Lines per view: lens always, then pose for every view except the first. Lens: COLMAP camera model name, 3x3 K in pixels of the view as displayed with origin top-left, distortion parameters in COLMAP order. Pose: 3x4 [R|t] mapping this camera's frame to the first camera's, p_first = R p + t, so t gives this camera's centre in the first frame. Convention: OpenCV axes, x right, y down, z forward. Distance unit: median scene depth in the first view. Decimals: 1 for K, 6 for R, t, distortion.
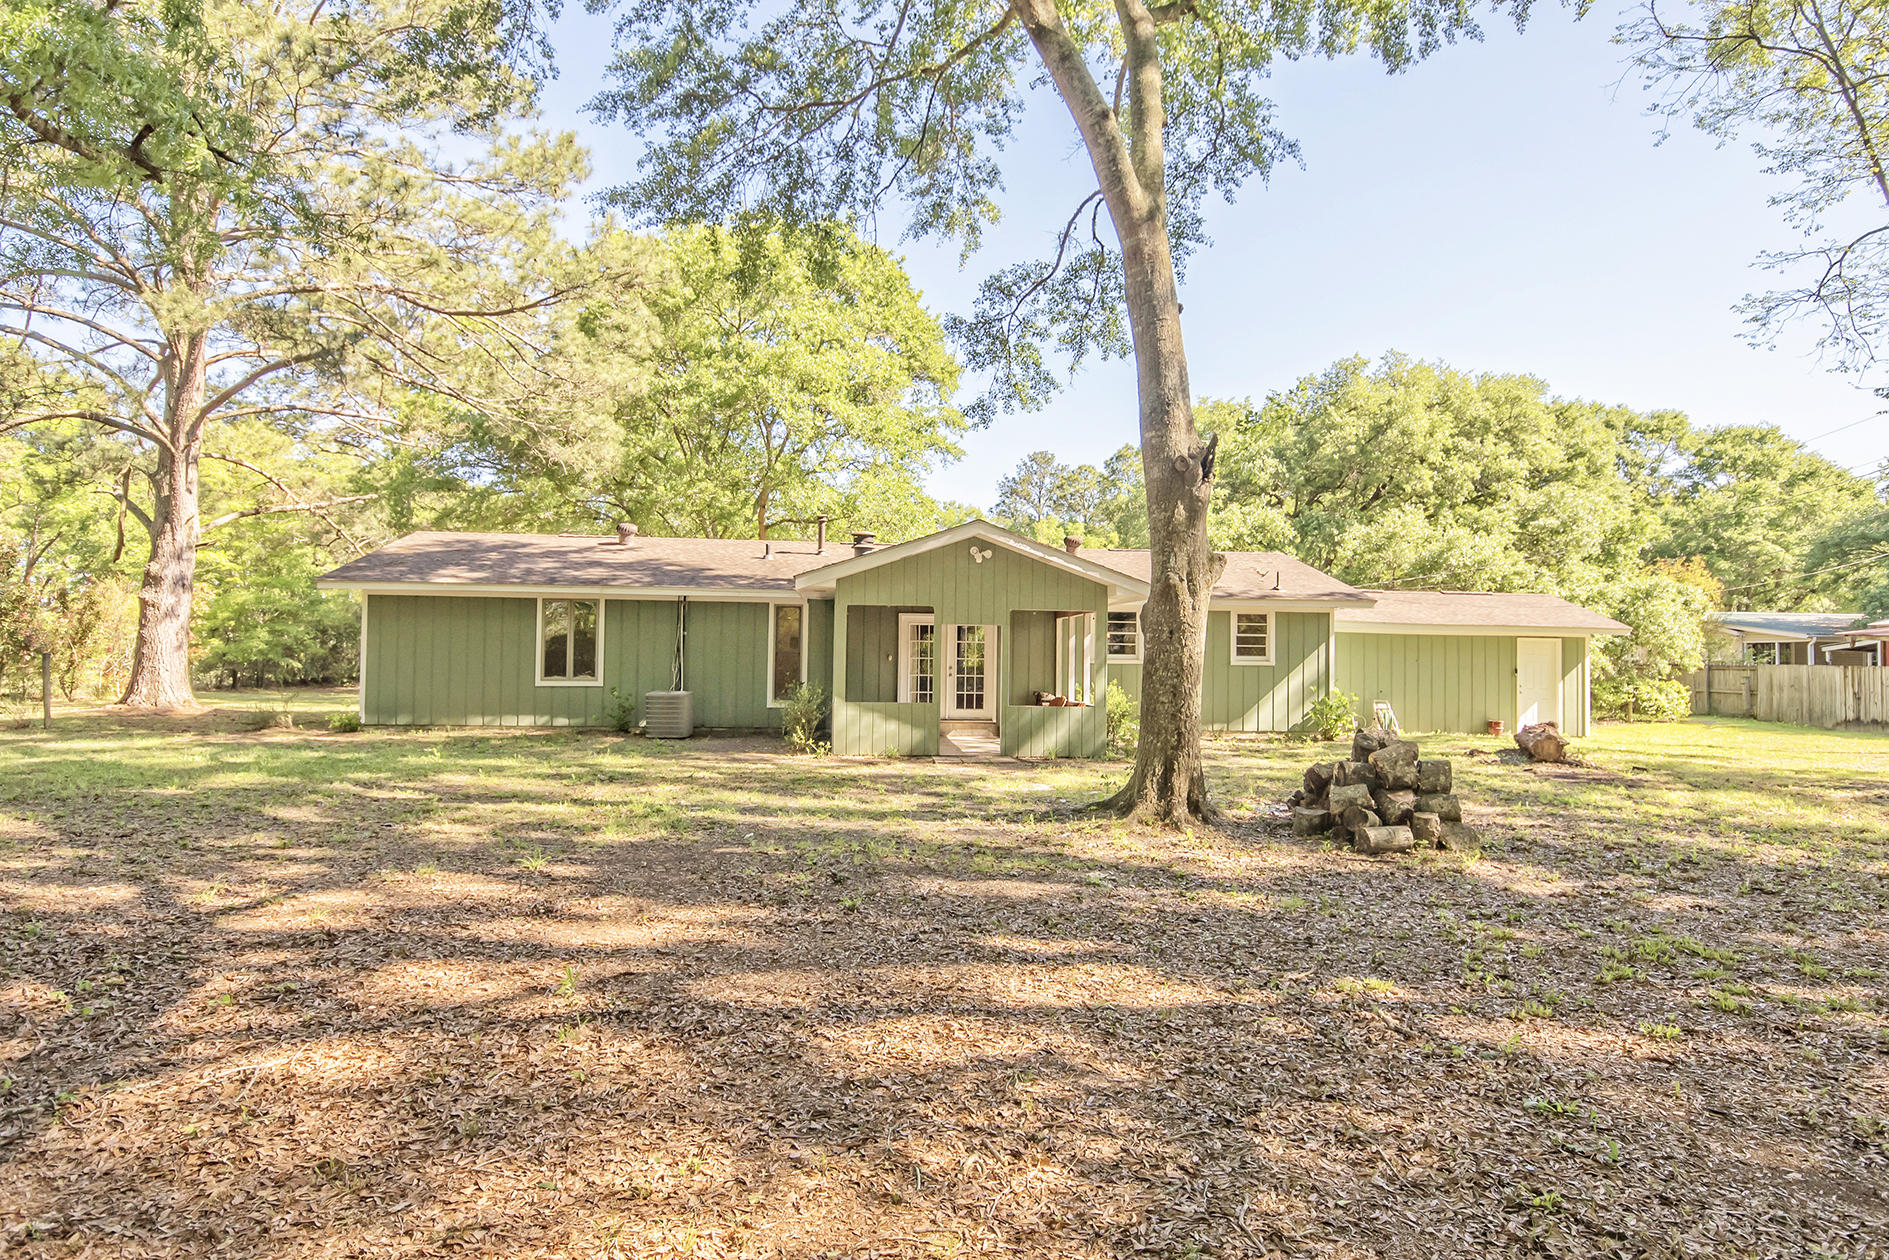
lens RADIAL K [[1089.6, 0, 936.5], [0, 1089.6, 626.3], [0, 0, 1]] dist [0.004766, 0.000511]
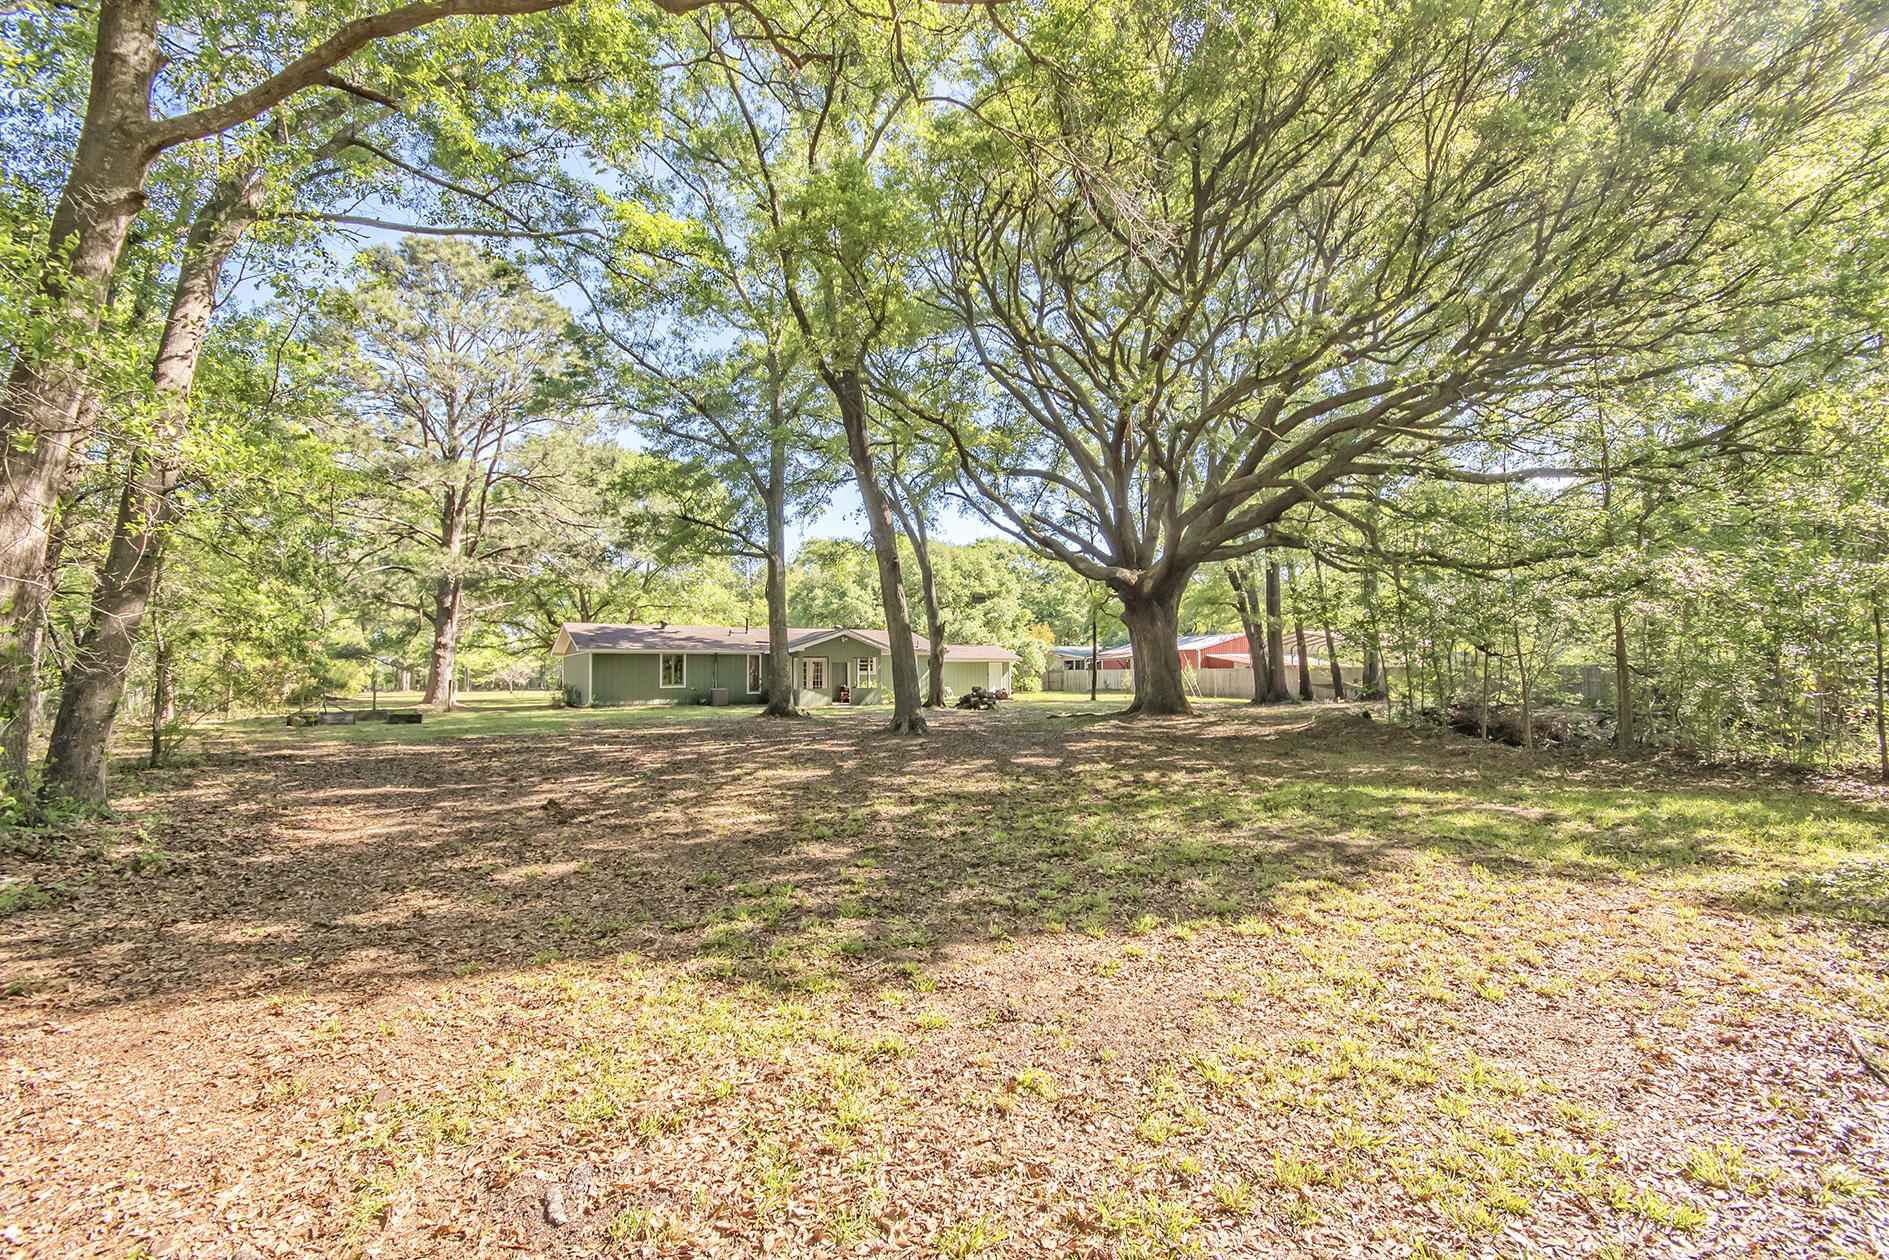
lens RADIAL K [[827.5, 0, 947.8], [0, 827.5, 635.4], [0, 0, 1]] dist [0.004873, 0.002382]
pose [[0.886266, -0.000471, 0.463176, -0.653930], [0.008335, 0.999854, -0.014933, -0.033066], [-0.463102, 0.017095, 0.886140, -1.002840]]
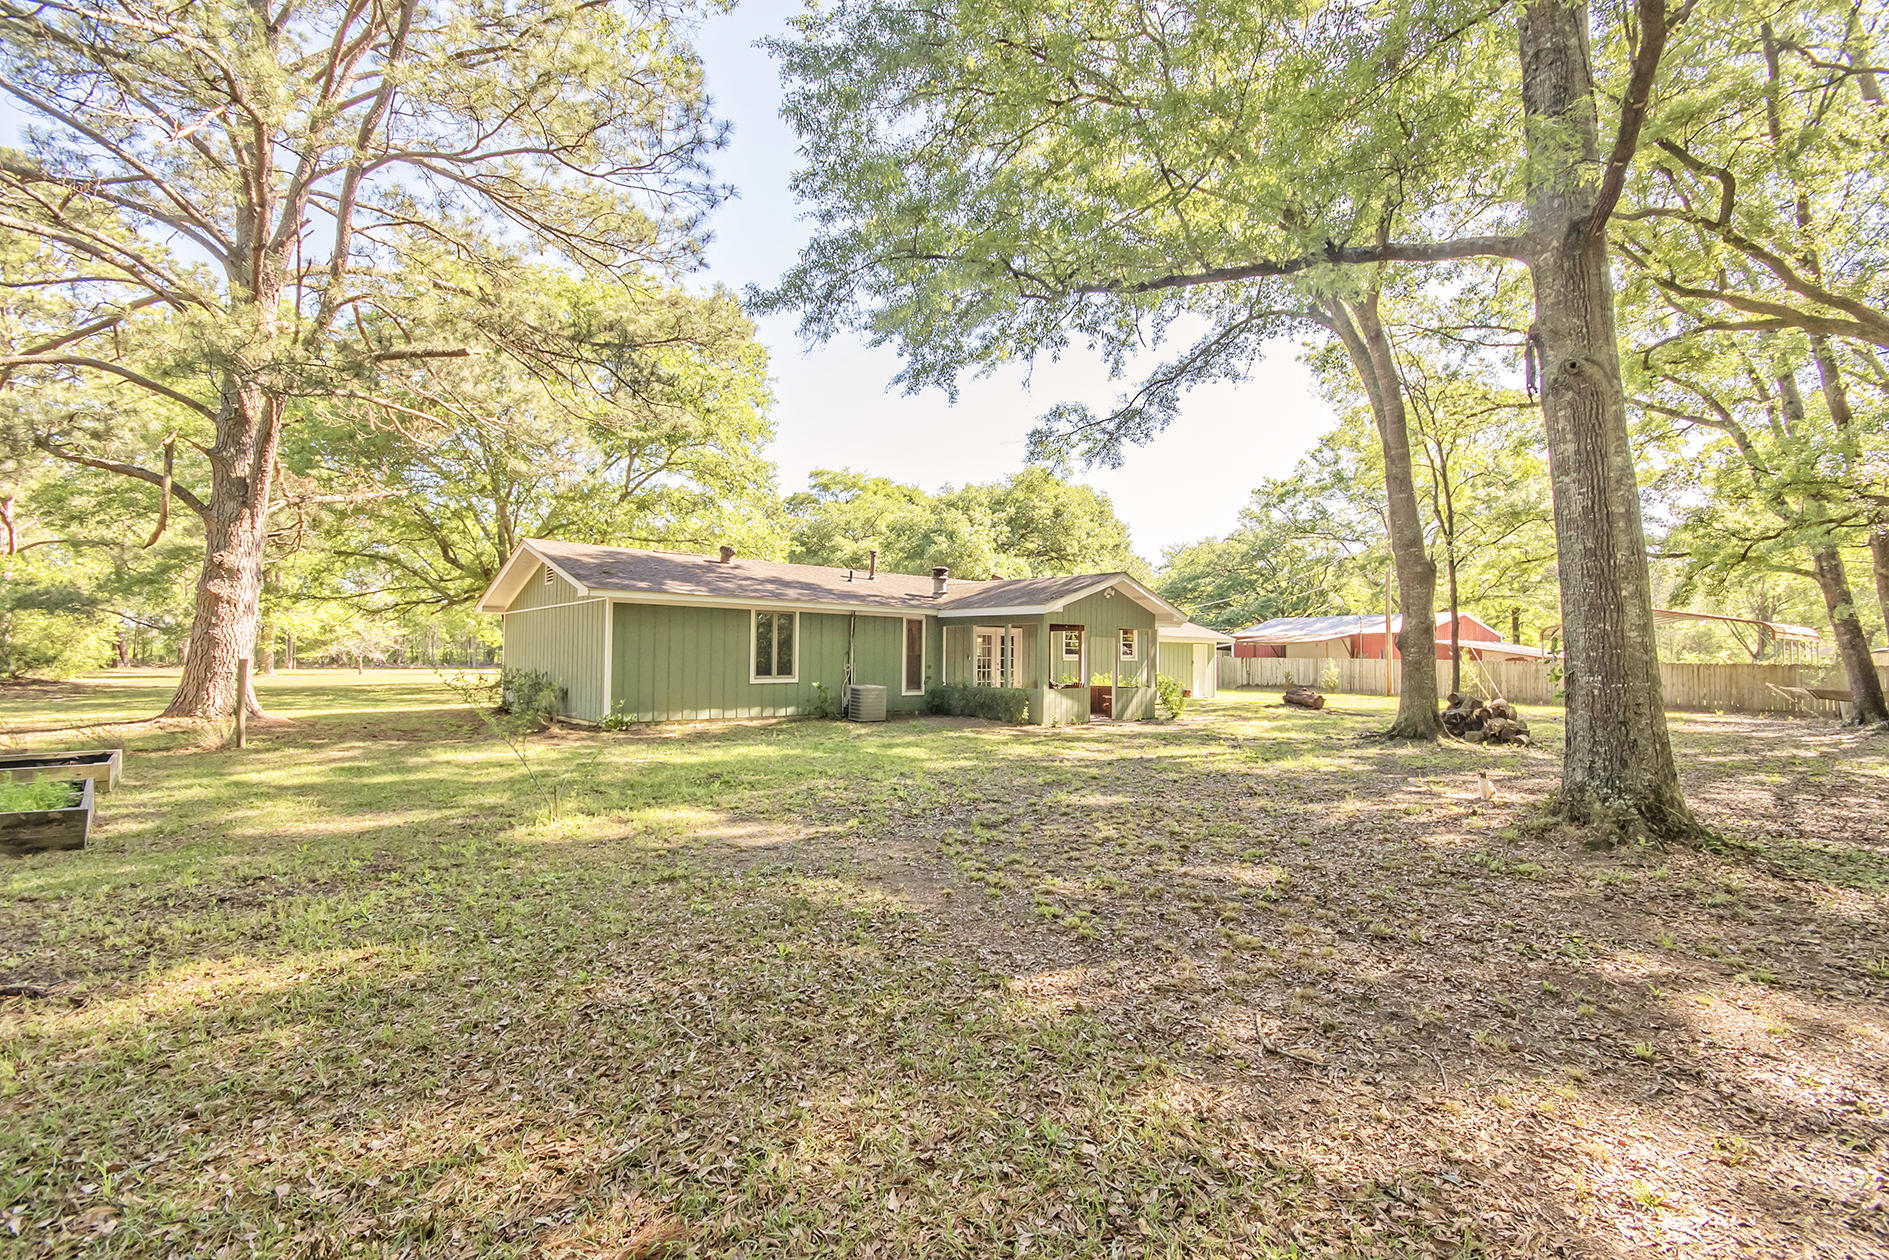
lens RADIAL K [[827.5, 0, 942.5], [0, 827.5, 628.0], [0, 0, 1]] dist [0.004873, 0.002382]
pose [[0.811935, 0.014853, 0.583559, -0.707918], [-0.016701, 0.999858, -0.002213, -0.007078], [-0.583509, -0.007950, 0.812068, 0.149286]]
